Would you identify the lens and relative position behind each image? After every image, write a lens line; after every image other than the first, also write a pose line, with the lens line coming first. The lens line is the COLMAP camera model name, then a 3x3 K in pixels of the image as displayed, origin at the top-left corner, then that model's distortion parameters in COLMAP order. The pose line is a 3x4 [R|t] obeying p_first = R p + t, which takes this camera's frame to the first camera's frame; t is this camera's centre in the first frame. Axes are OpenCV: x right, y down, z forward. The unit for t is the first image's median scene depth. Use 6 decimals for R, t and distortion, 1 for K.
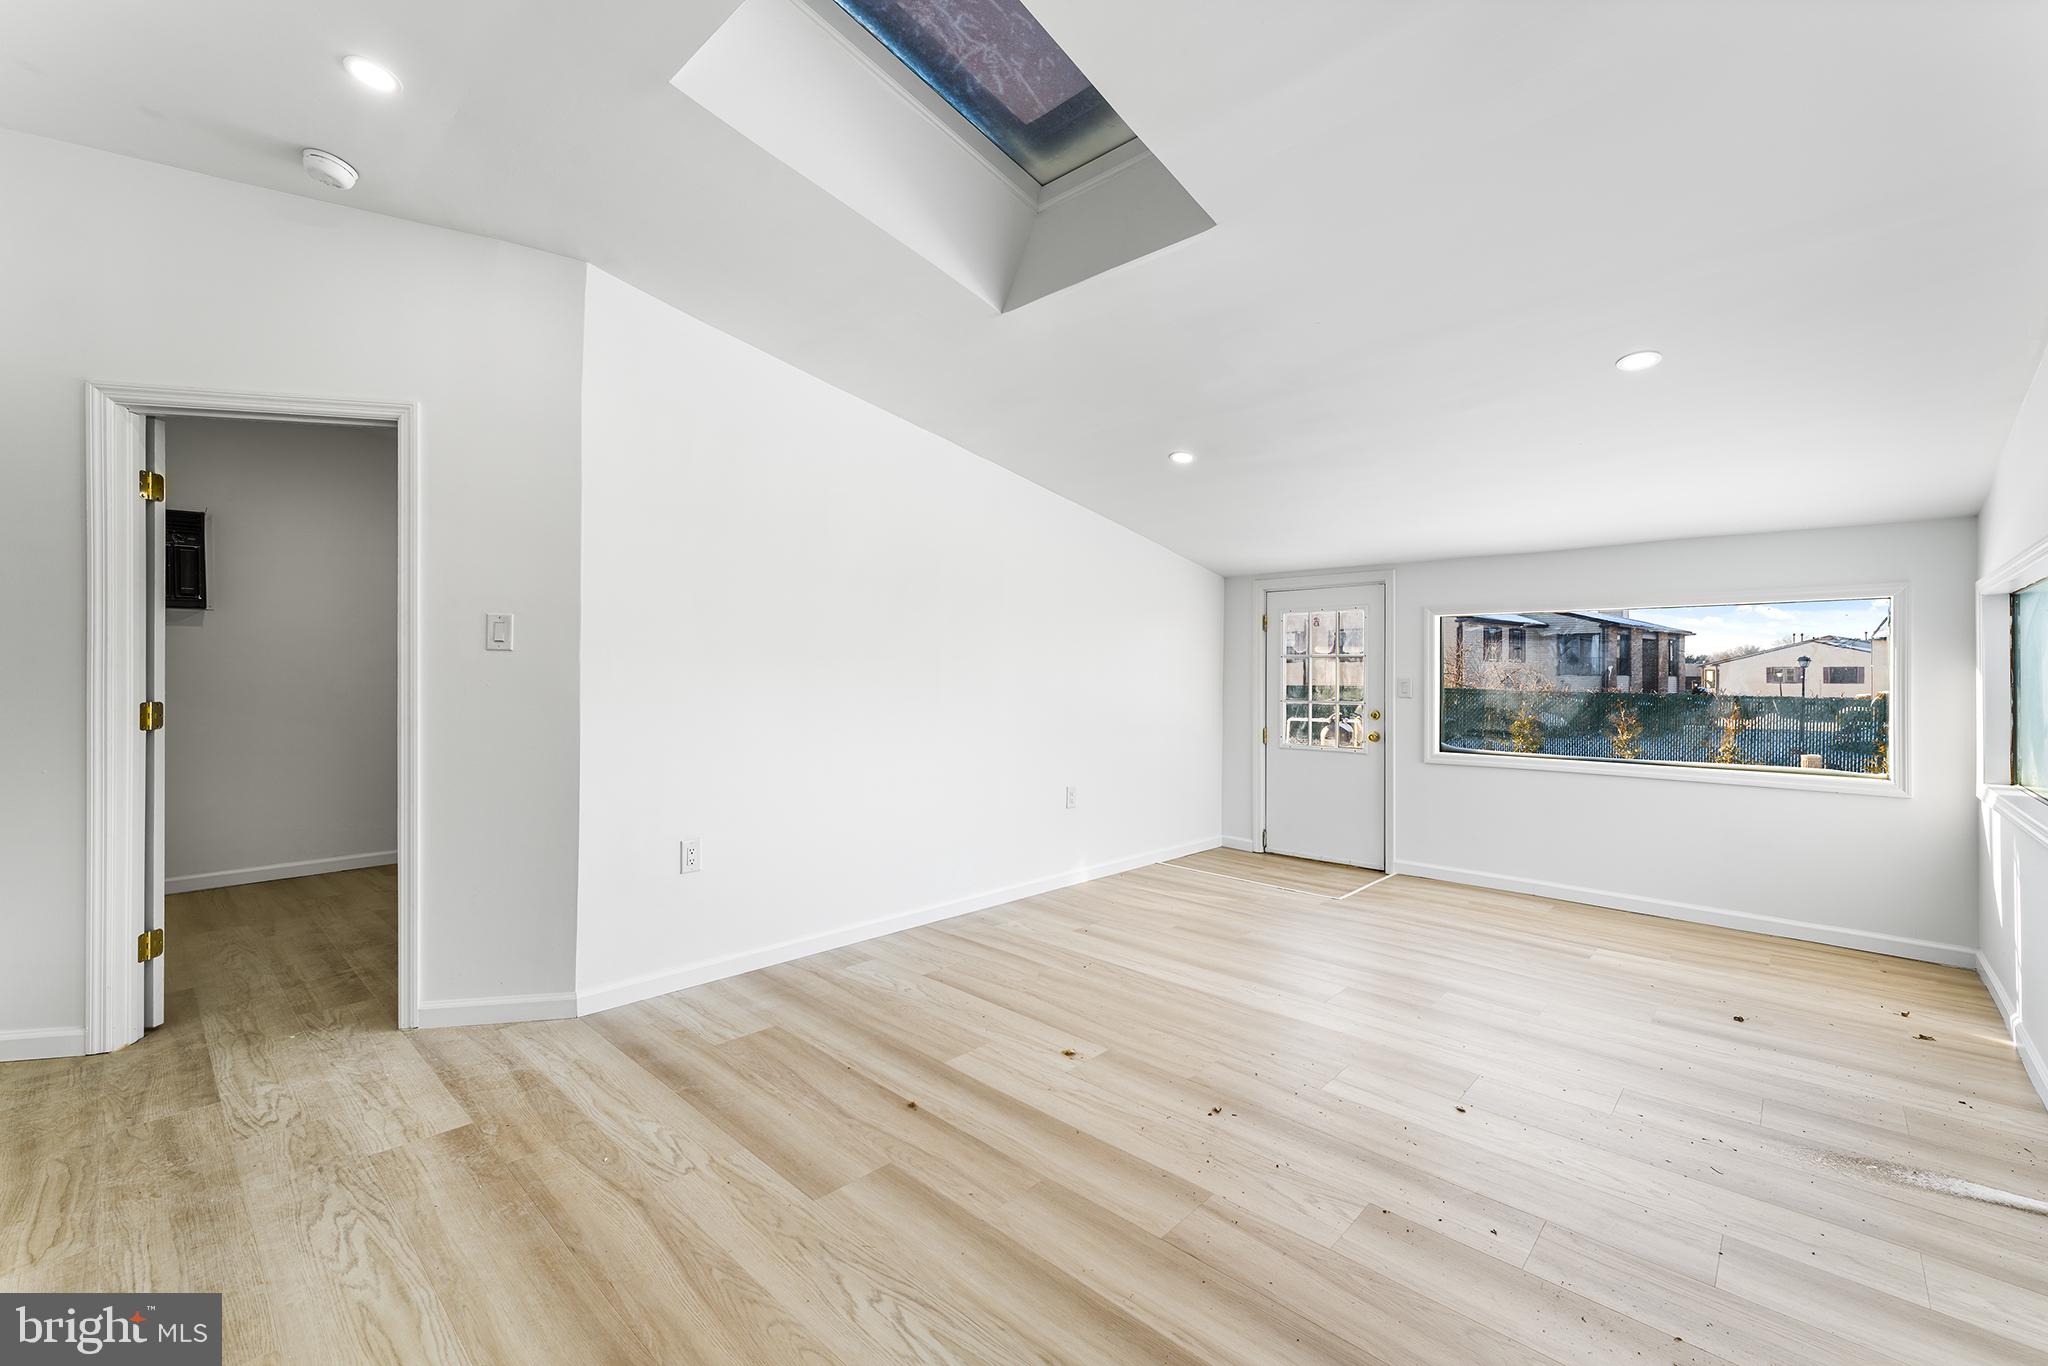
lens RADIAL K [[822.4, 0, 1027.0], [0, 822.4, 674.3], [0, 0, 1]] dist [-0.001256, 0.000237]
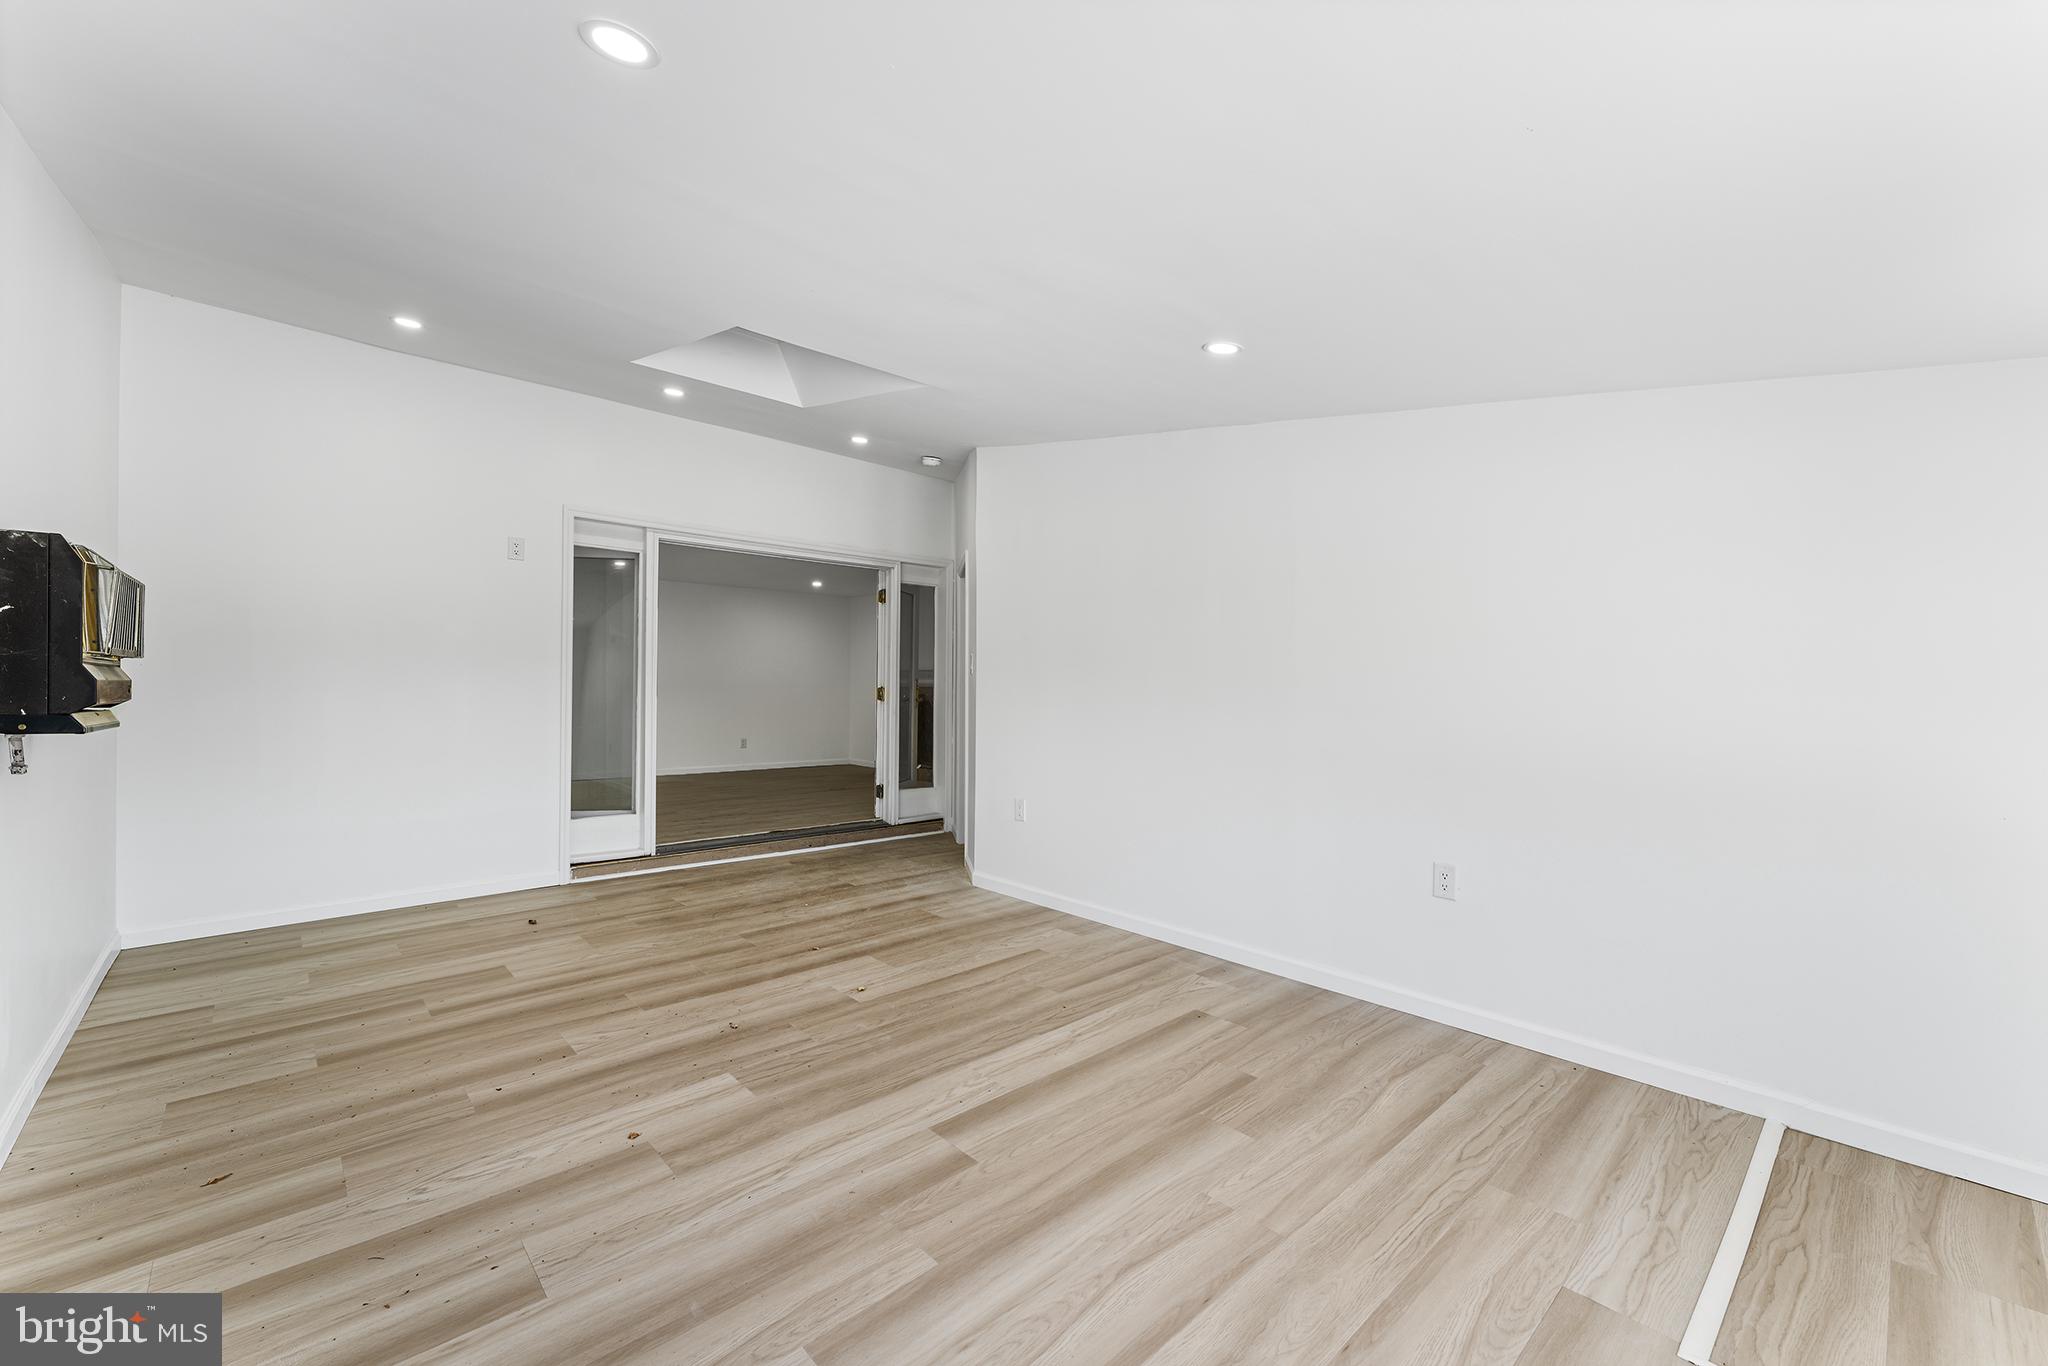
lens RADIAL K [[822.4, 0, 1027.0], [0, 822.4, 692.3], [0, 0, 1]] dist [-0.001256, 0.000237]
pose [[-0.068491, -0.006050, -0.997633, 1.036799], [-0.005908, 0.999967, -0.005659, 0.019012], [0.997634, 0.005507, -0.068524, 1.091610]]
